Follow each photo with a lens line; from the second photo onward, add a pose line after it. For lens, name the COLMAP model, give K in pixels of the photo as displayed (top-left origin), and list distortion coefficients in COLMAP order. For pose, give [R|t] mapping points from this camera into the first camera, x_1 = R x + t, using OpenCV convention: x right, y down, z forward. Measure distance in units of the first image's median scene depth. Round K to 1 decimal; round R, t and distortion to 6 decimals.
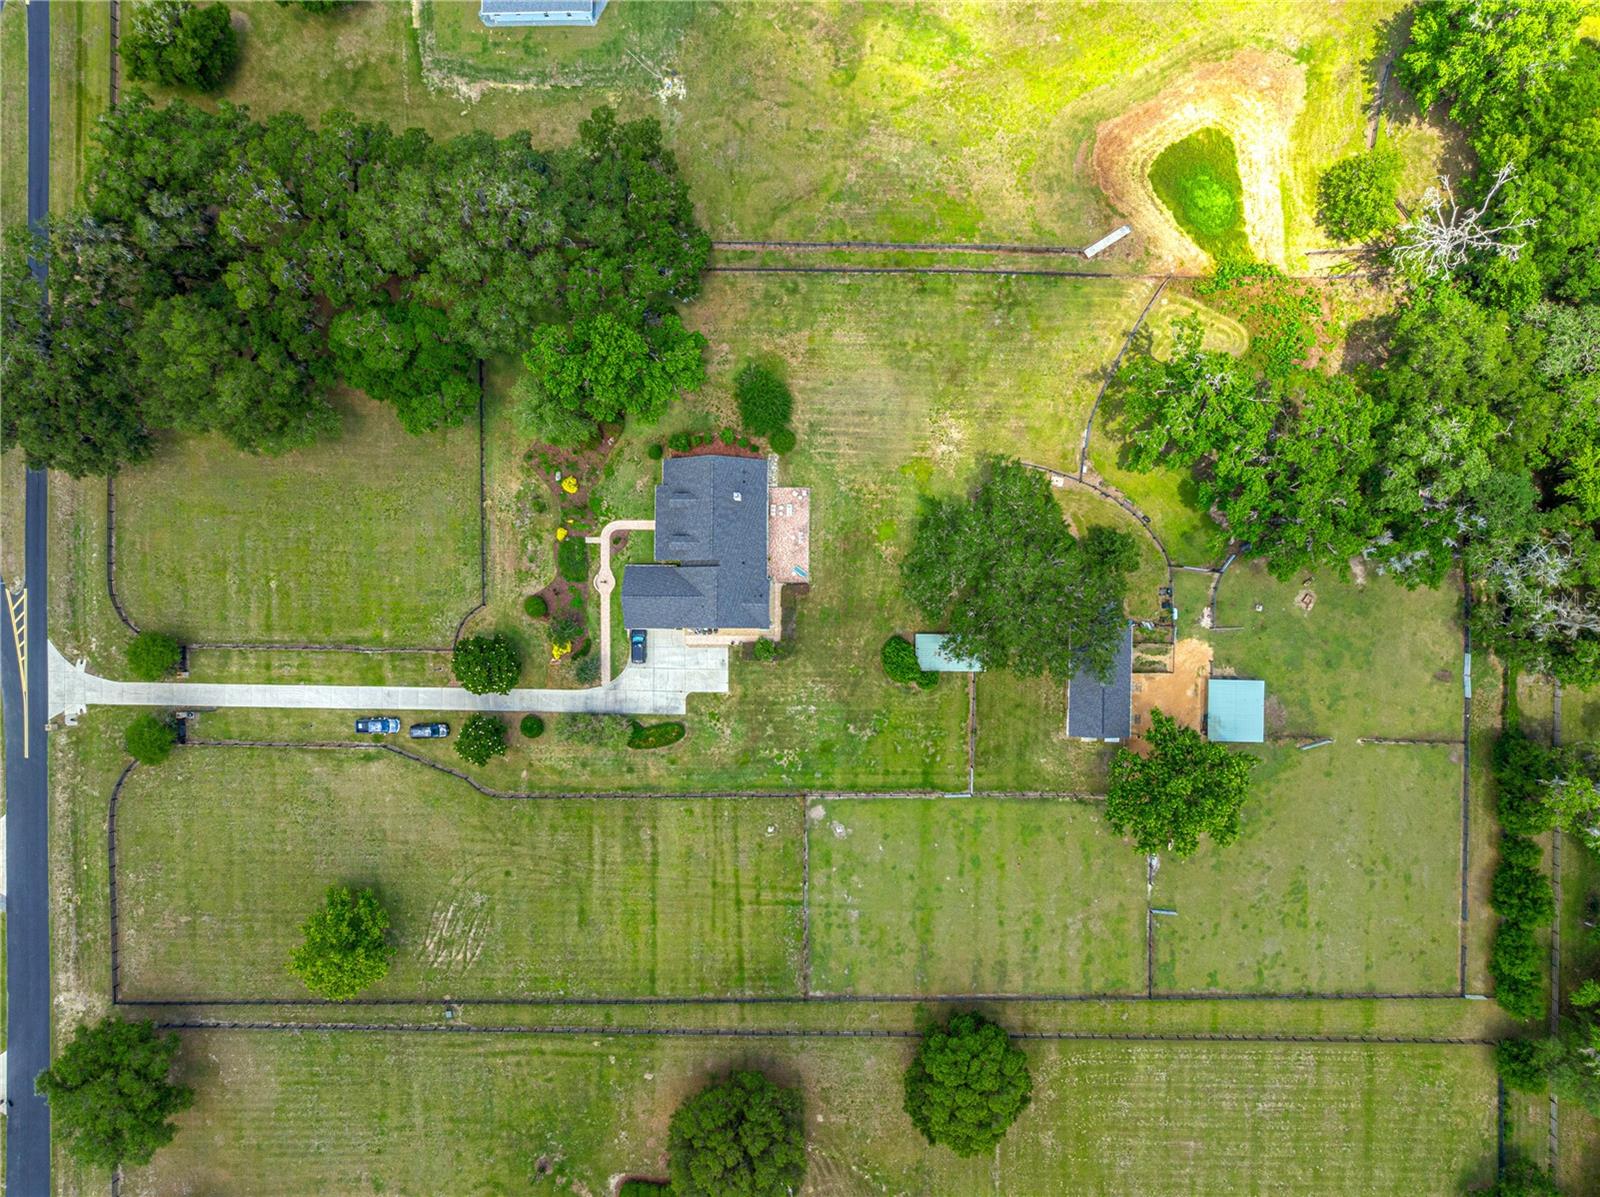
lens RADIAL K [[1120.0, 0, 798.6], [0, 1120.0, 600.2], [0, 0, 1]] dist [-0.039101, 0.007112]
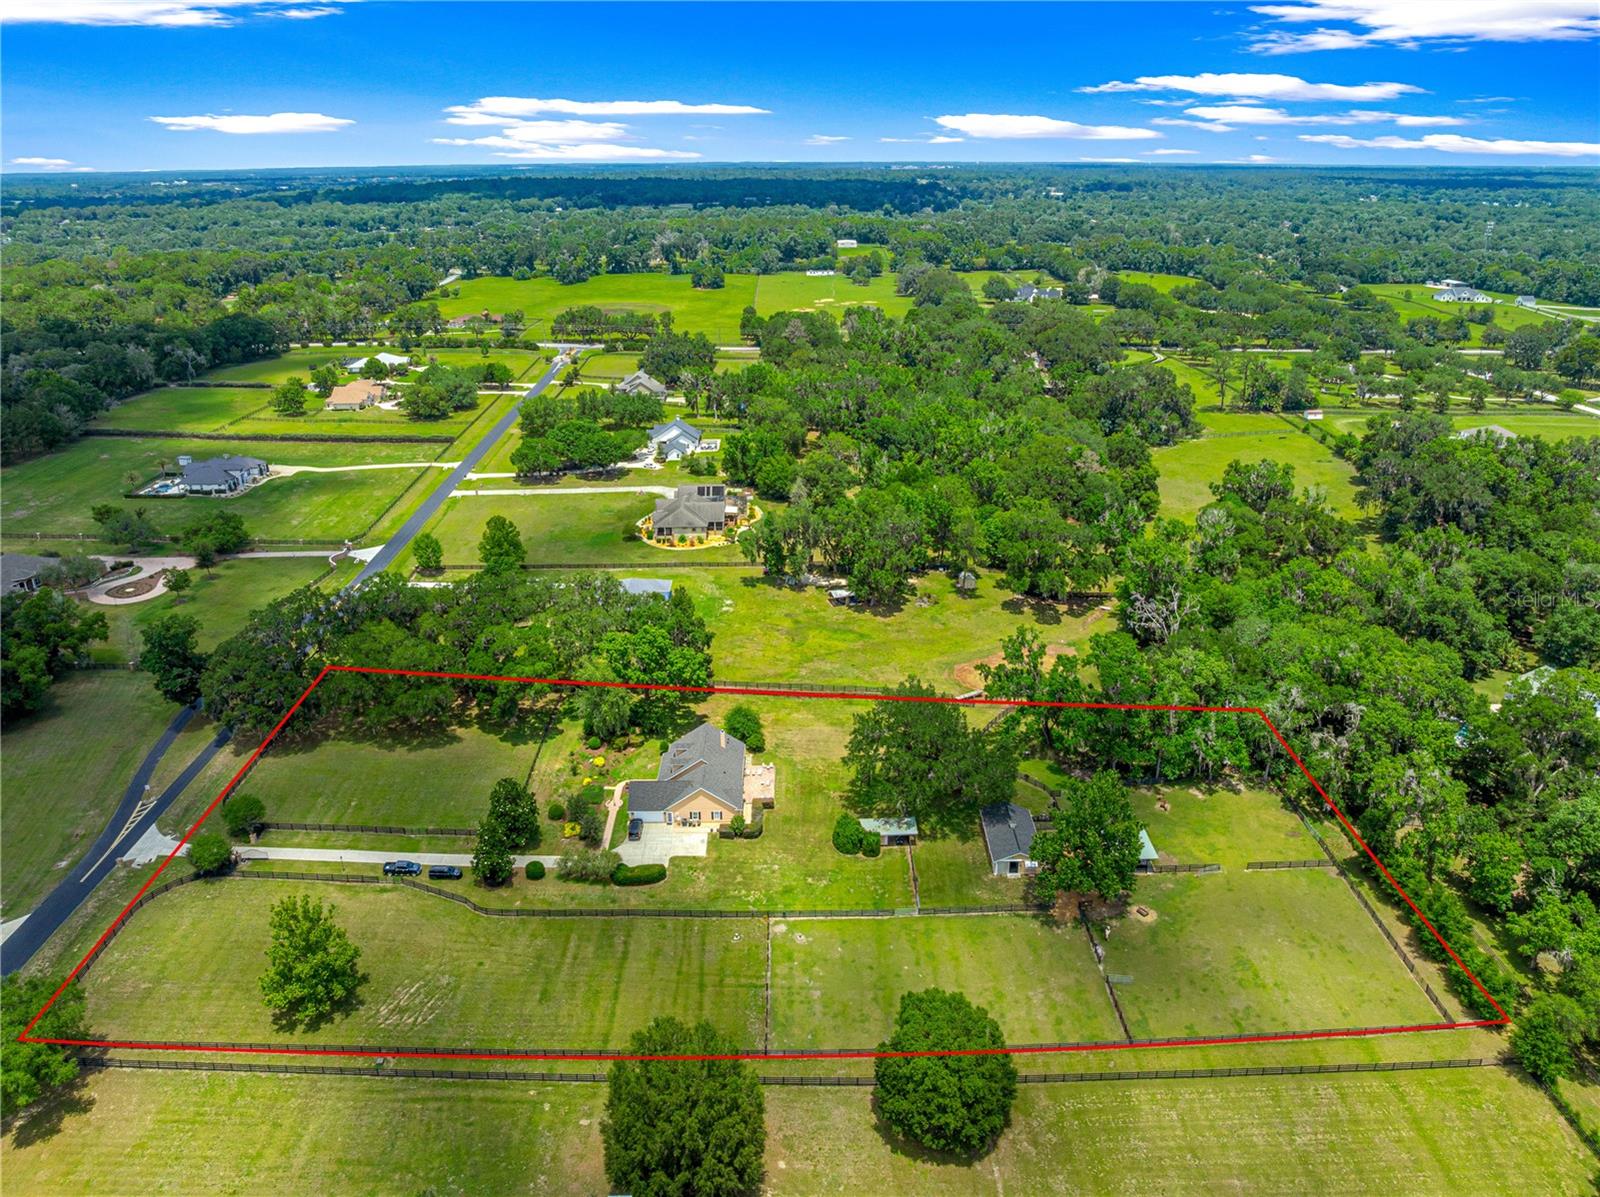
lens RADIAL K [[1120.0, 0, 799.2], [0, 1120.0, 597.7], [0, 0, 1]] dist [-0.039101, 0.007112]
pose [[0.999902, 0.001933, 0.013893, 0.019867], [0.012091, 0.383358, -0.923521, 1.075864], [-0.007112, 0.923598, 0.383297, 0.288399]]
